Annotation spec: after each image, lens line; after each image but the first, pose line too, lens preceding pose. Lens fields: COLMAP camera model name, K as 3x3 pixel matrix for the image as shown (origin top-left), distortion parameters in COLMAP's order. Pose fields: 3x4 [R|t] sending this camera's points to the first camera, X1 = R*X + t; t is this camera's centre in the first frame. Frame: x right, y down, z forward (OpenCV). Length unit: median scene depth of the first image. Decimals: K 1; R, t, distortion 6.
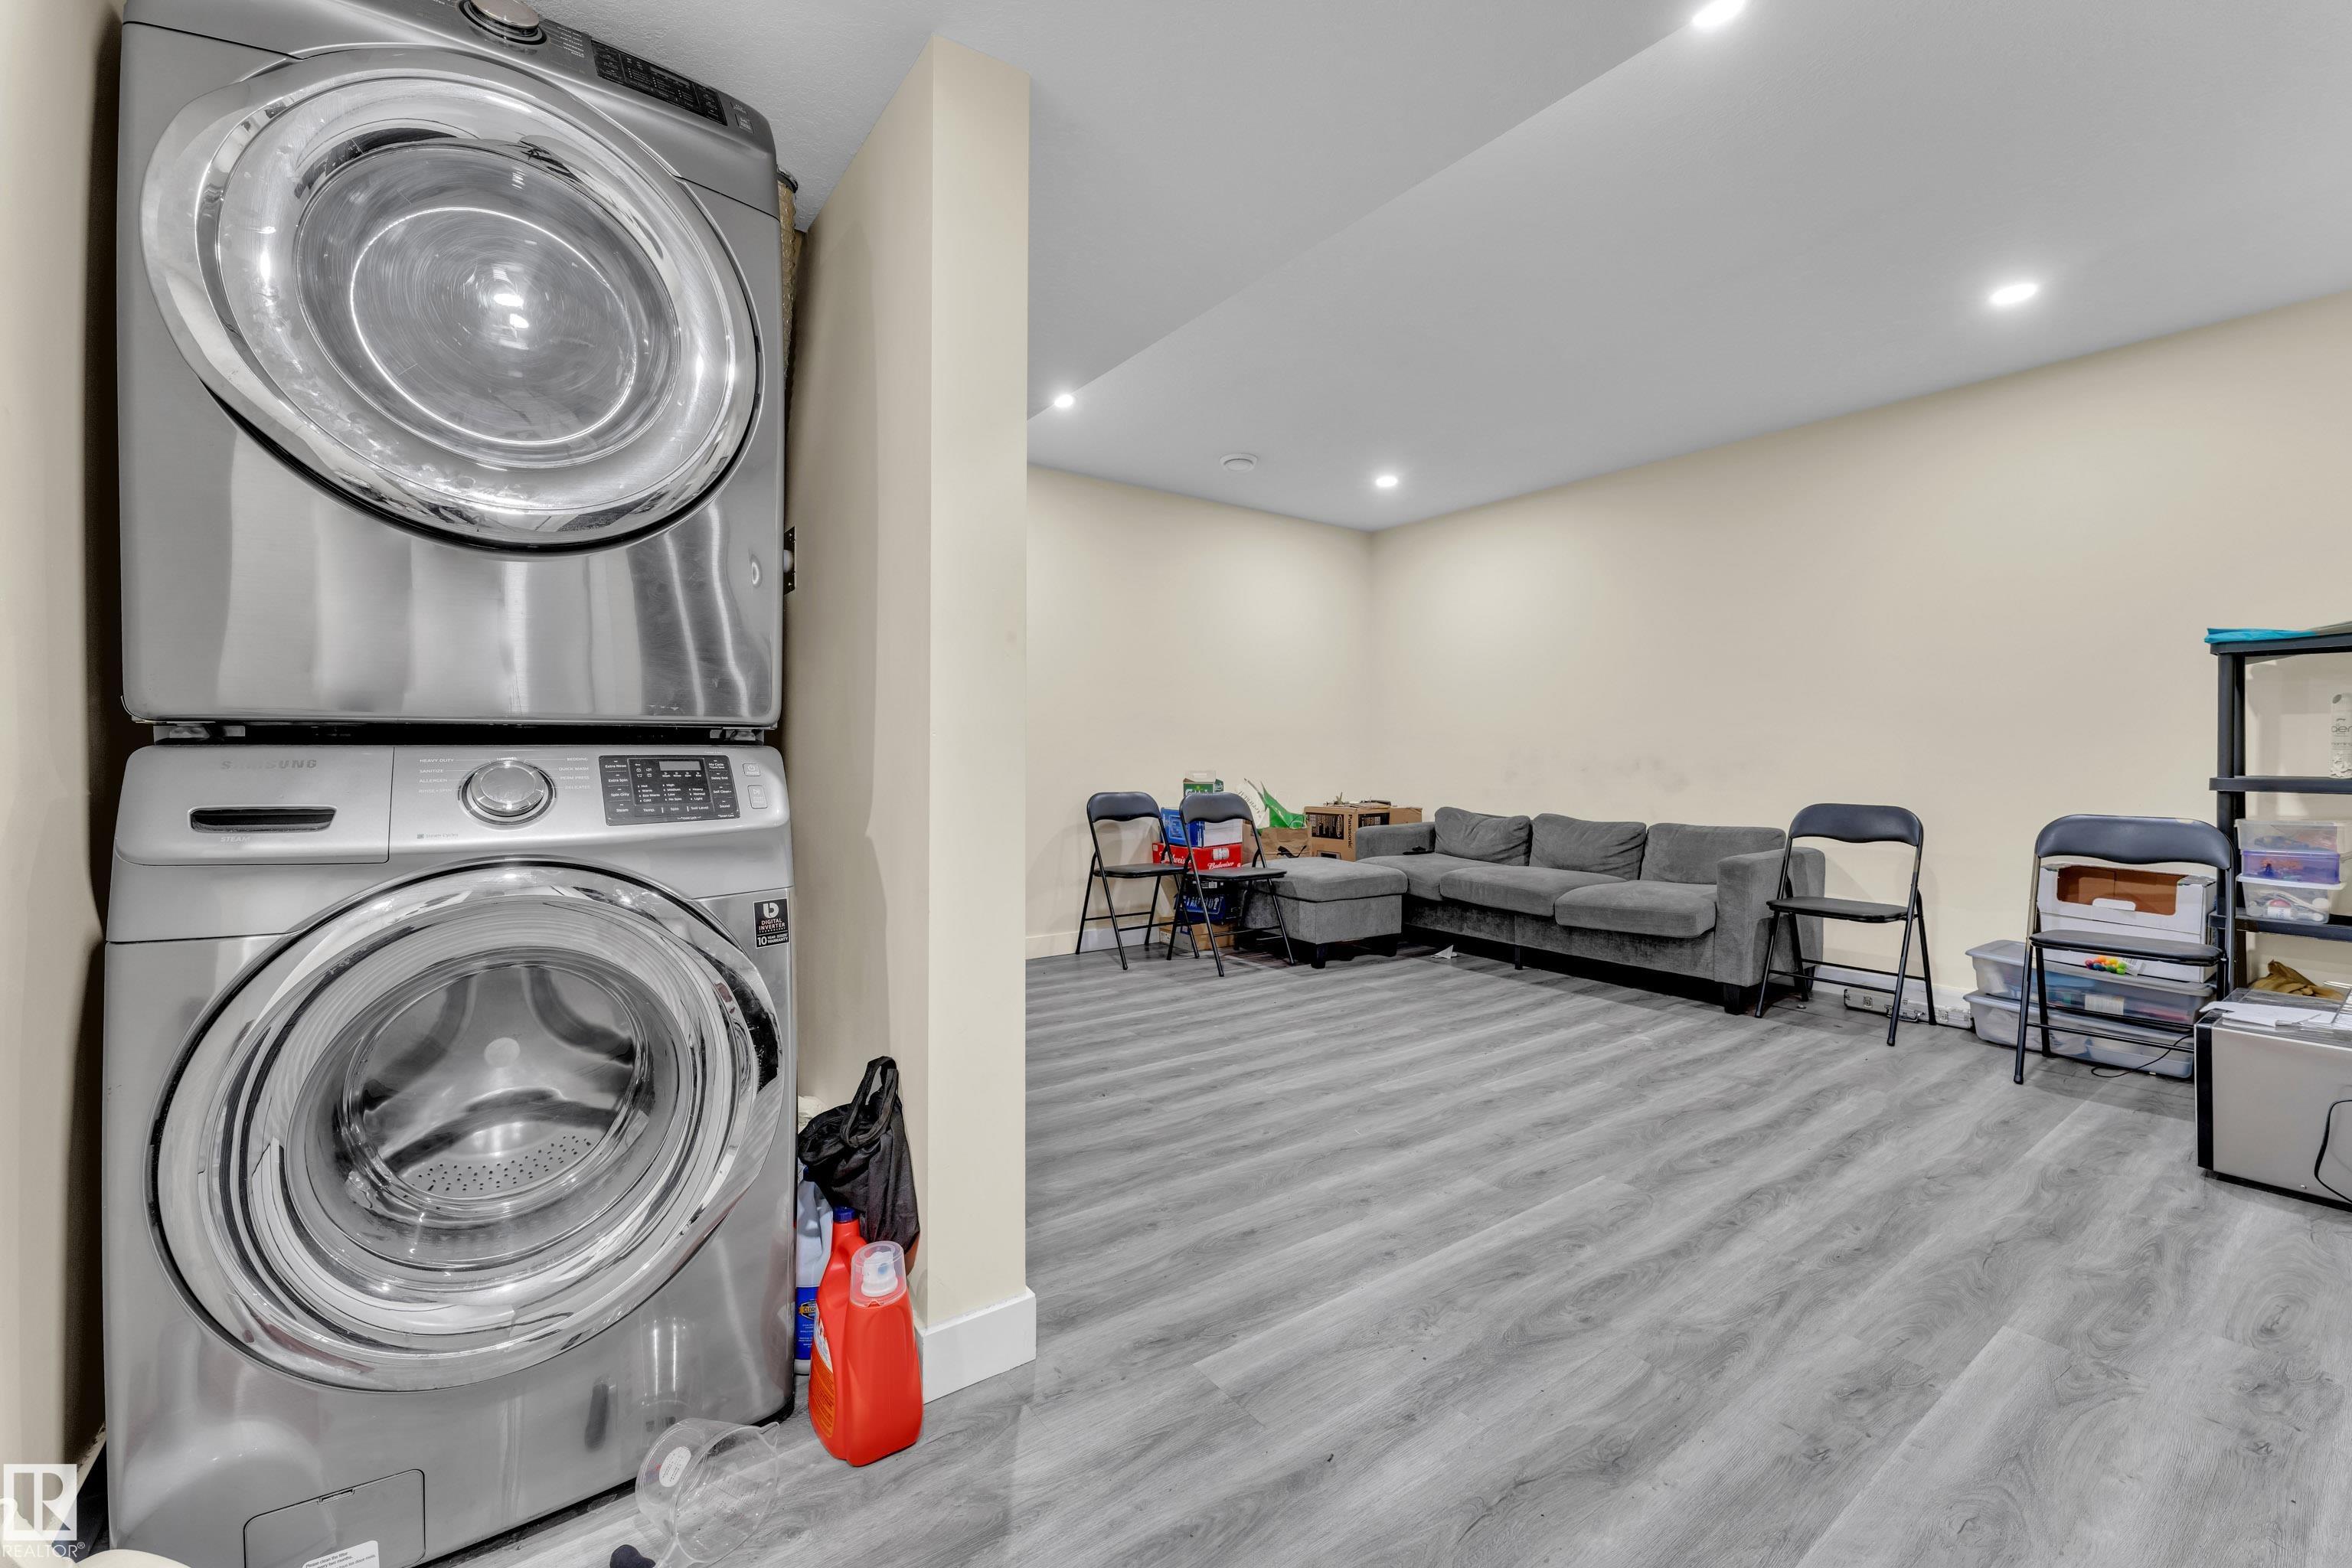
lens RADIAL K [[964.2, 0, 1168.1], [0, 964.2, 747.2], [0, 0, 1]] dist [-0.000456, 0.000492]
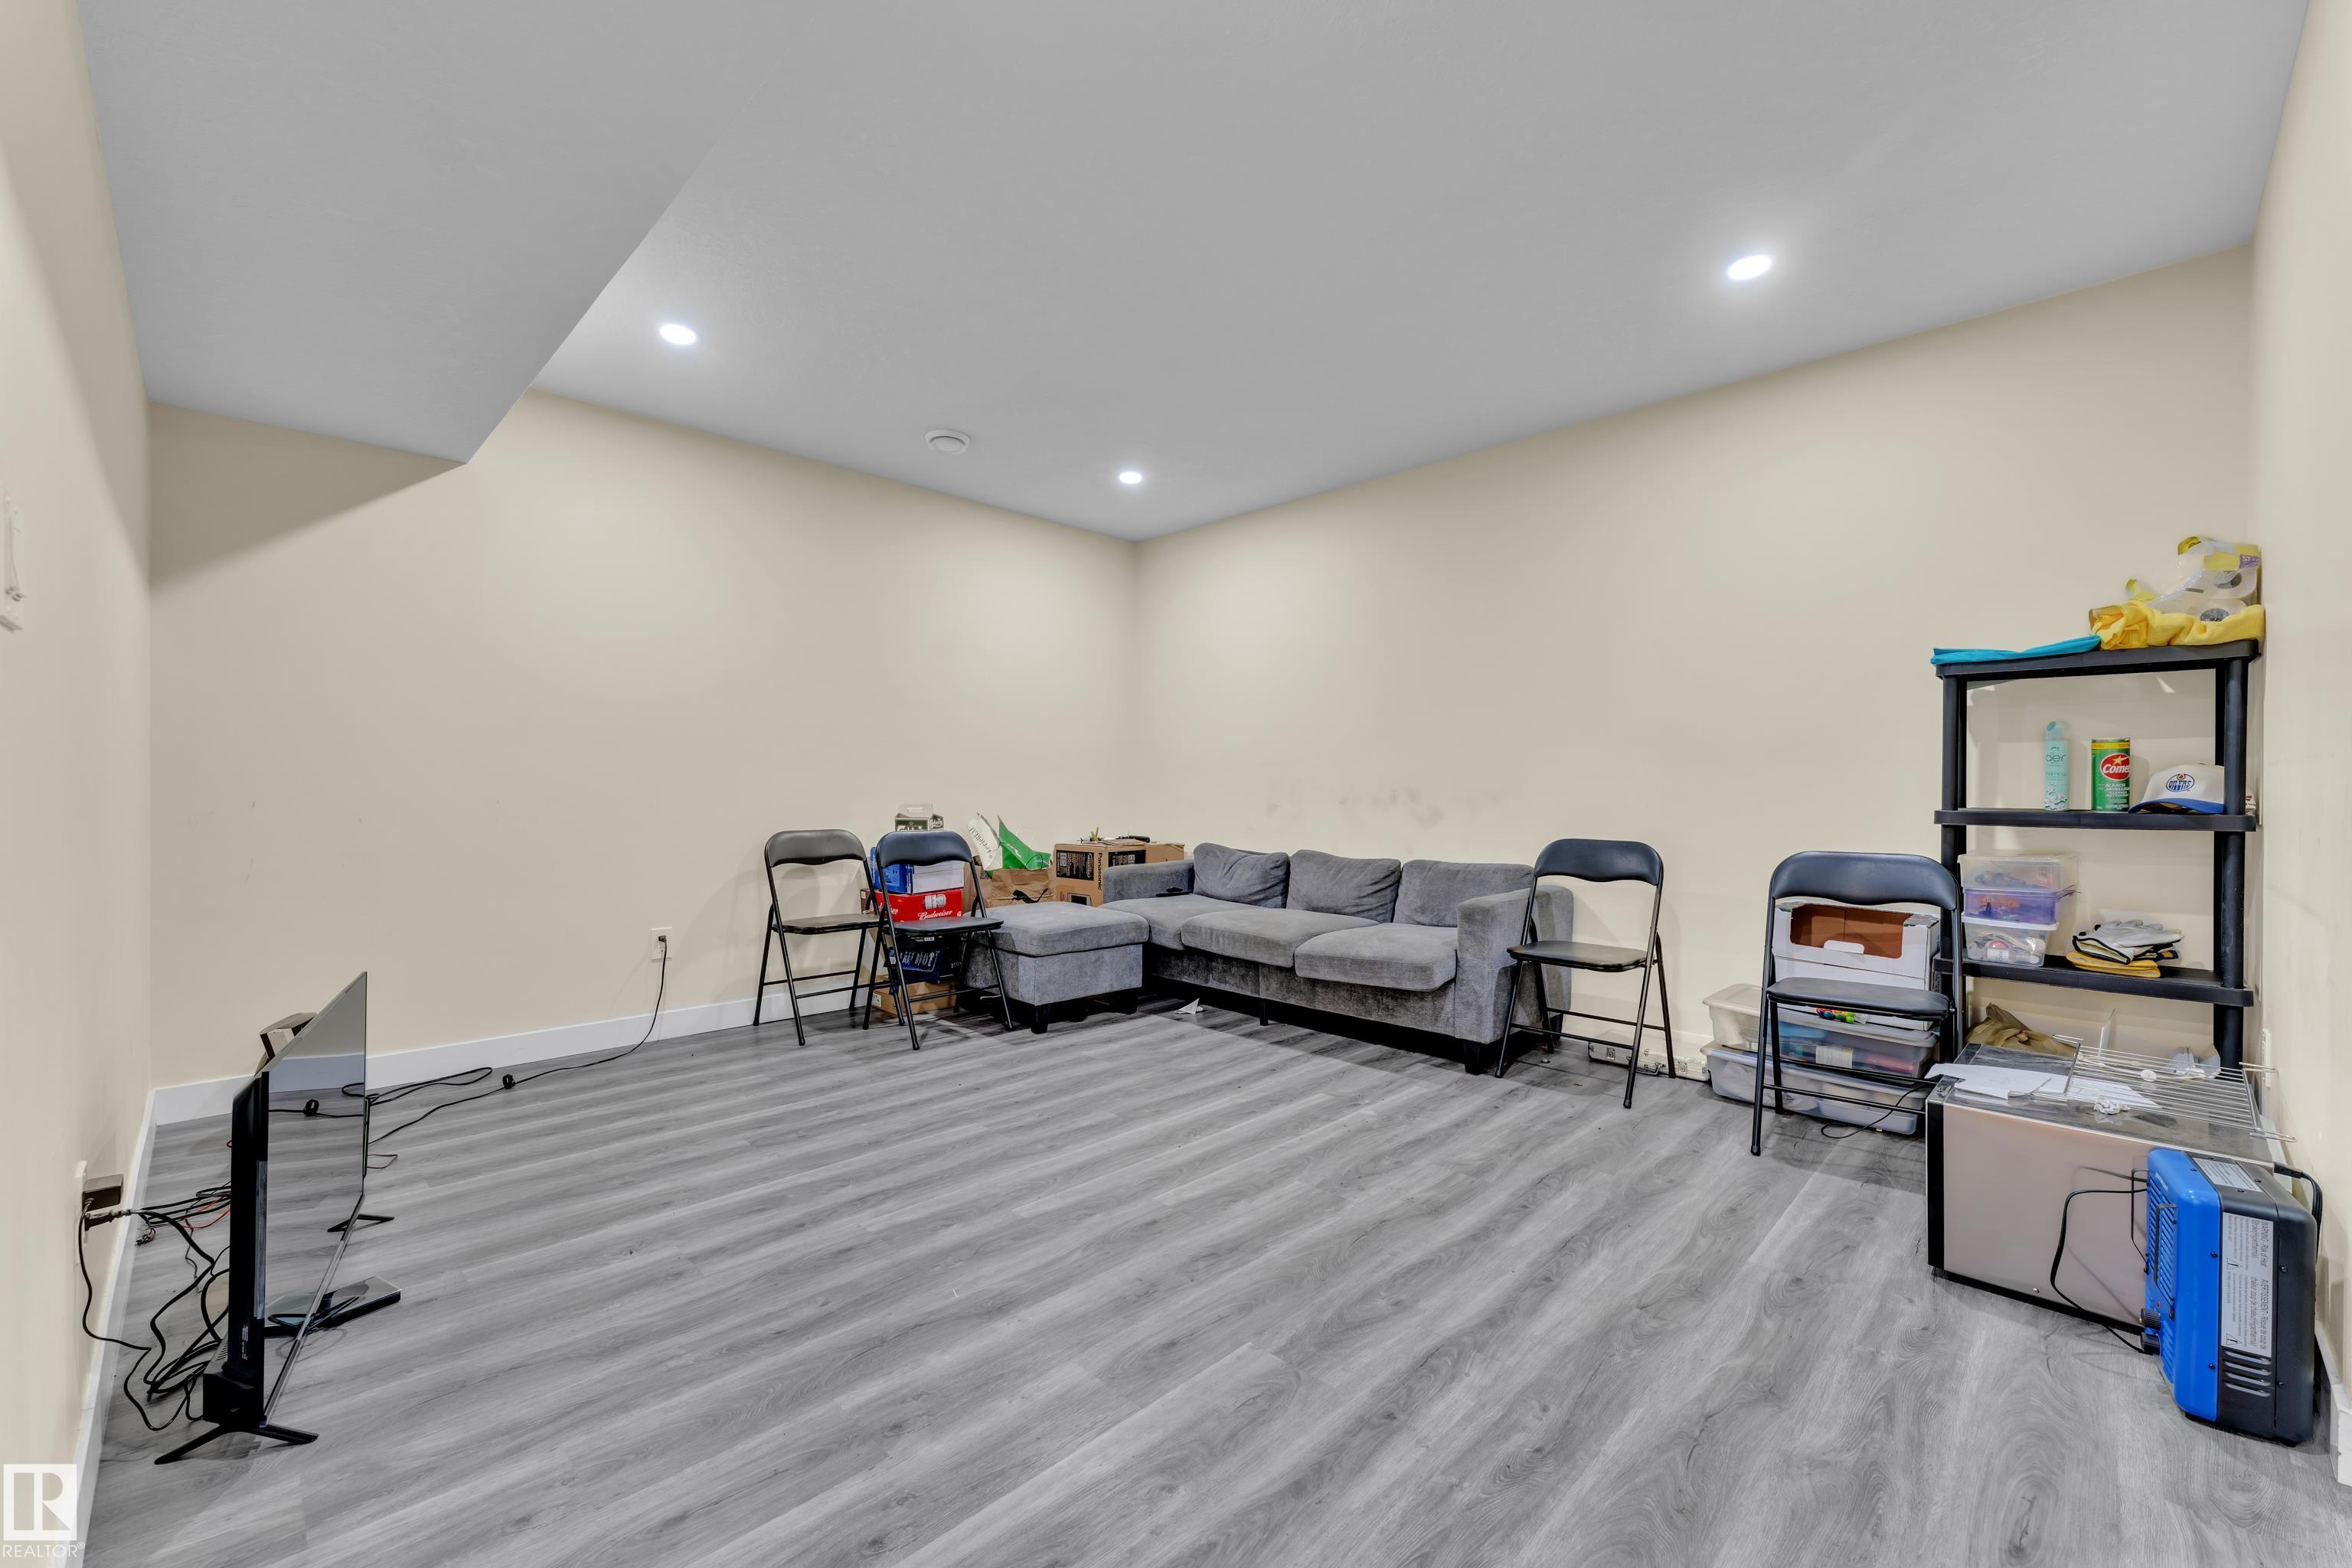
lens RADIAL K [[952.1, 0, 1176.0], [0, 952.1, 784.0], [0, 0, 1]] dist [0.001185, -0.000111]
pose [[0.986869, 0.000668, 0.161520, 0.198569], [-0.001506, 0.999986, 0.005064, 0.002548], [-0.161514, -0.005241, 0.986856, 0.199965]]
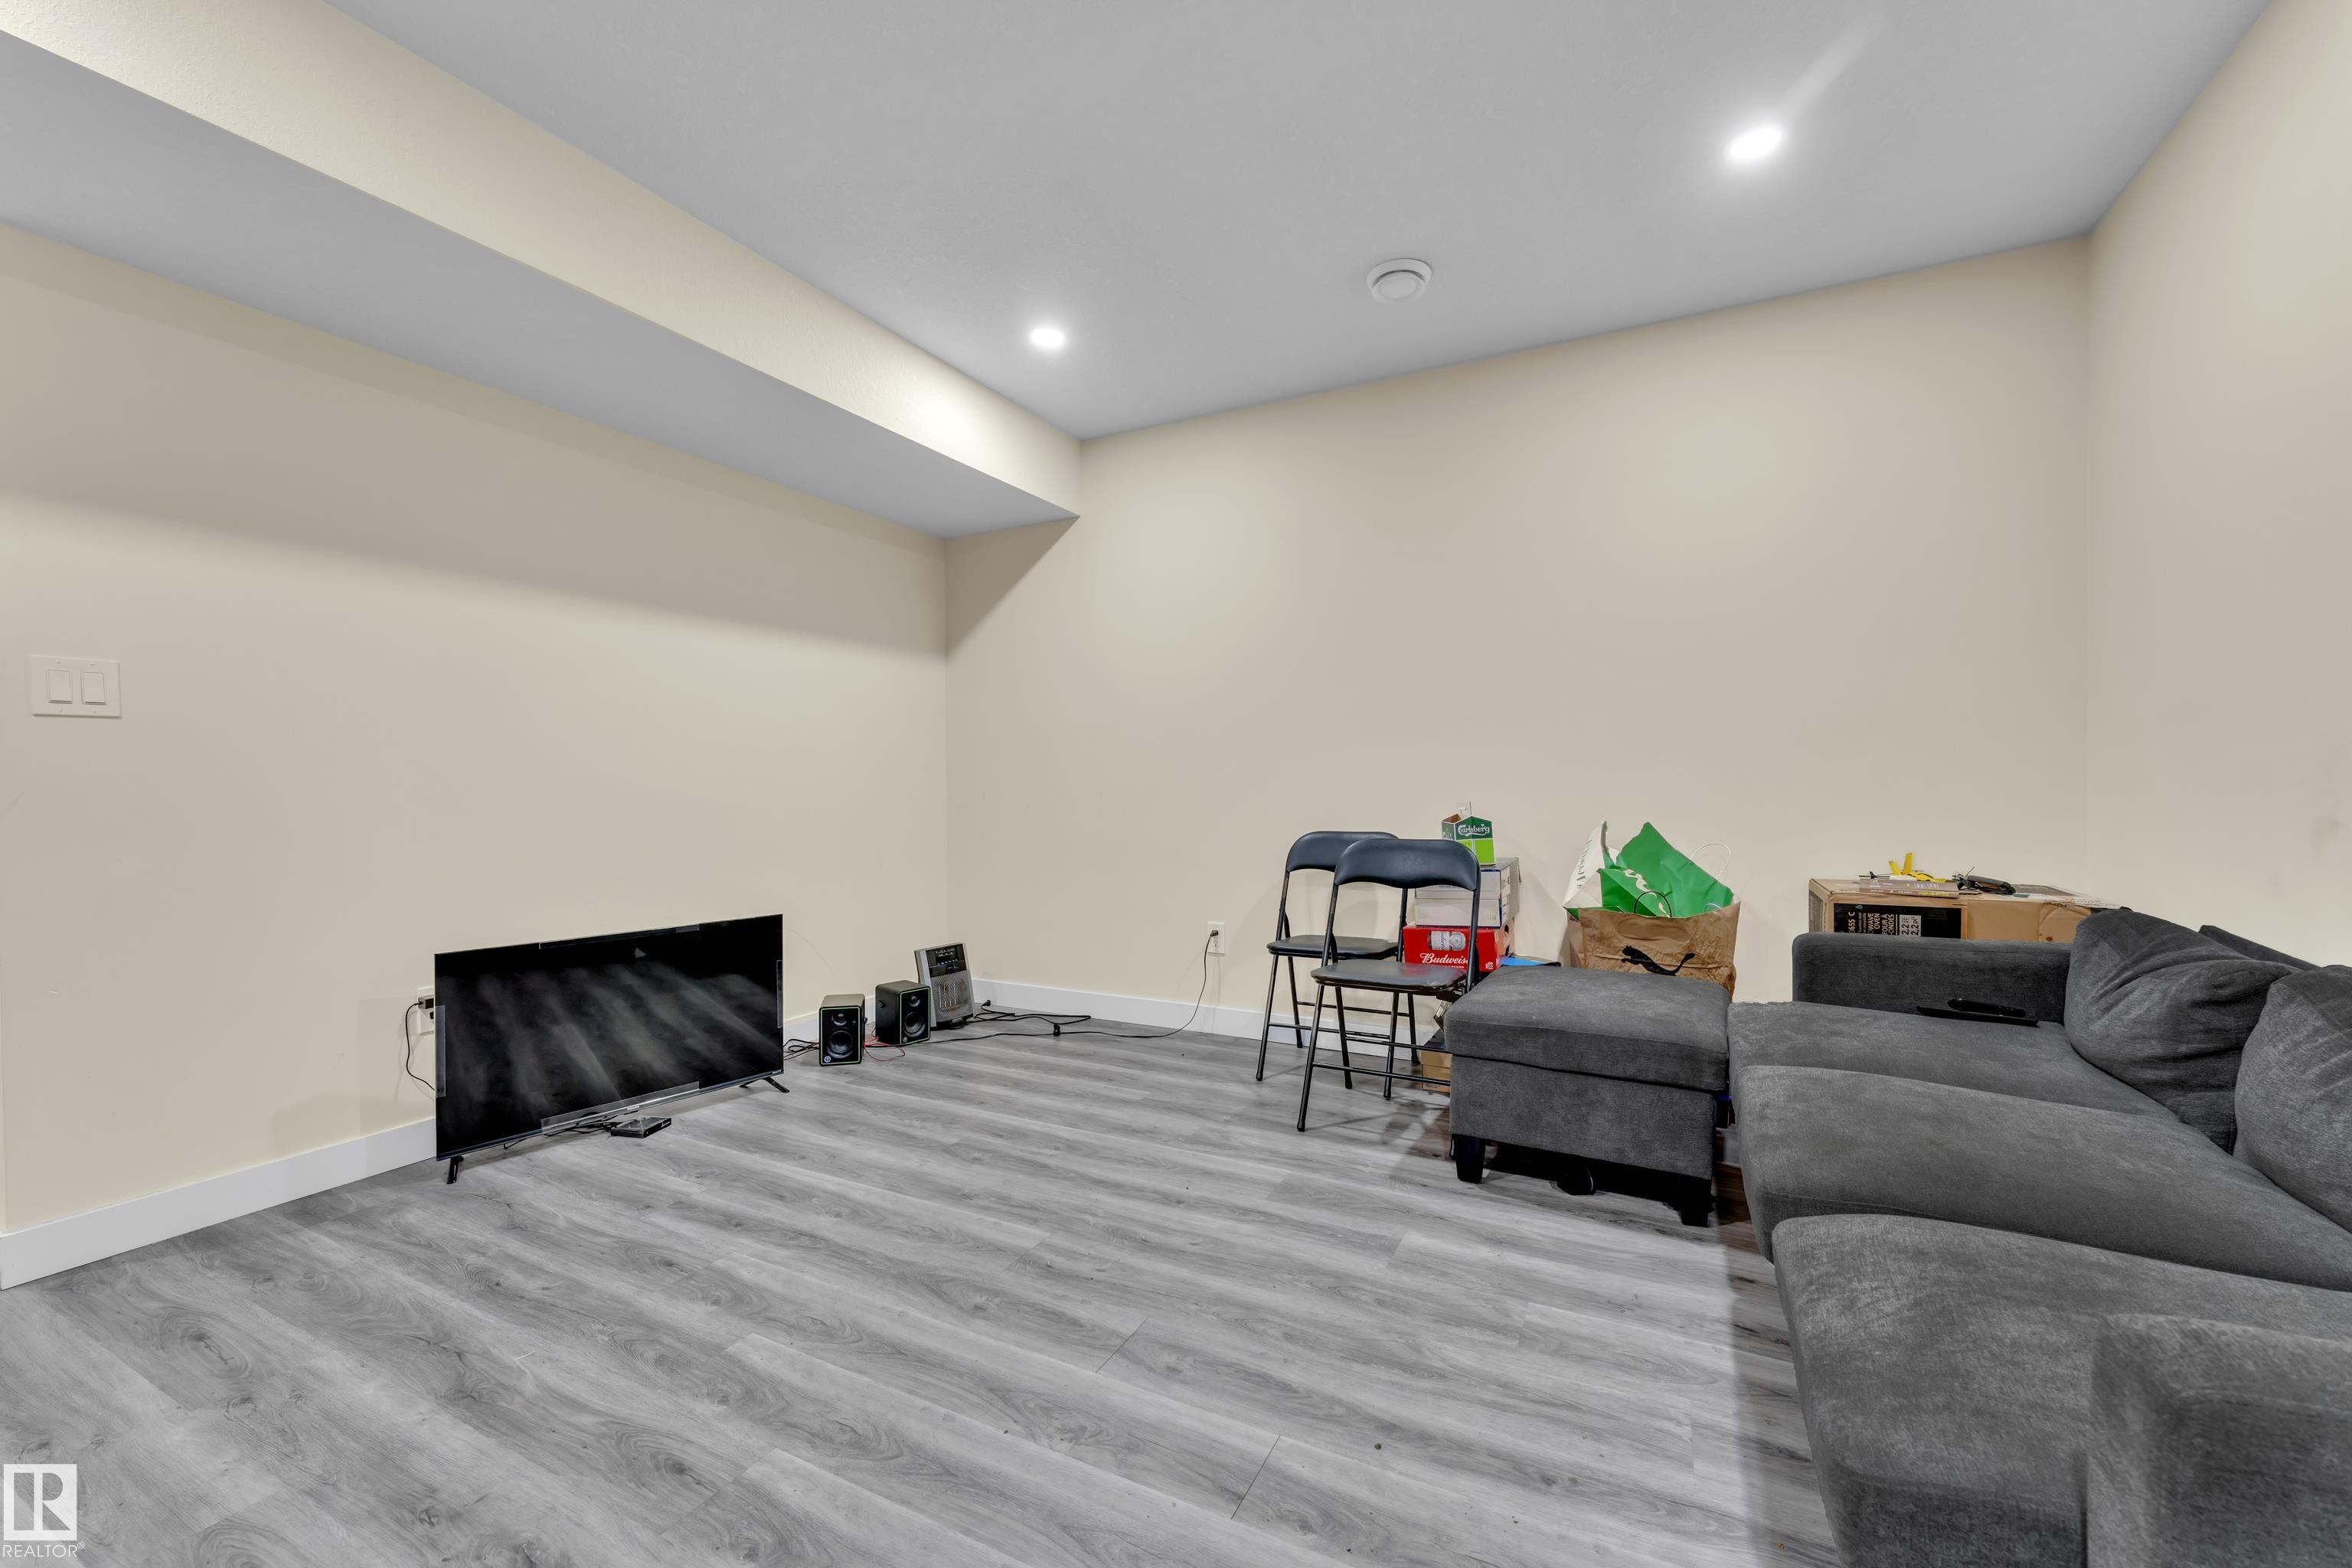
lens RADIAL K [[952.1, 0, 1176.0], [0, 952.1, 784.0], [0, 0, 1]] dist [0.001185, -0.000111]
pose [[0.445046, -0.001634, -0.895506, 0.788169], [0.014697, 0.999877, 0.005480, 0.010123], [0.895387, -0.015601, 0.445015, 0.896830]]
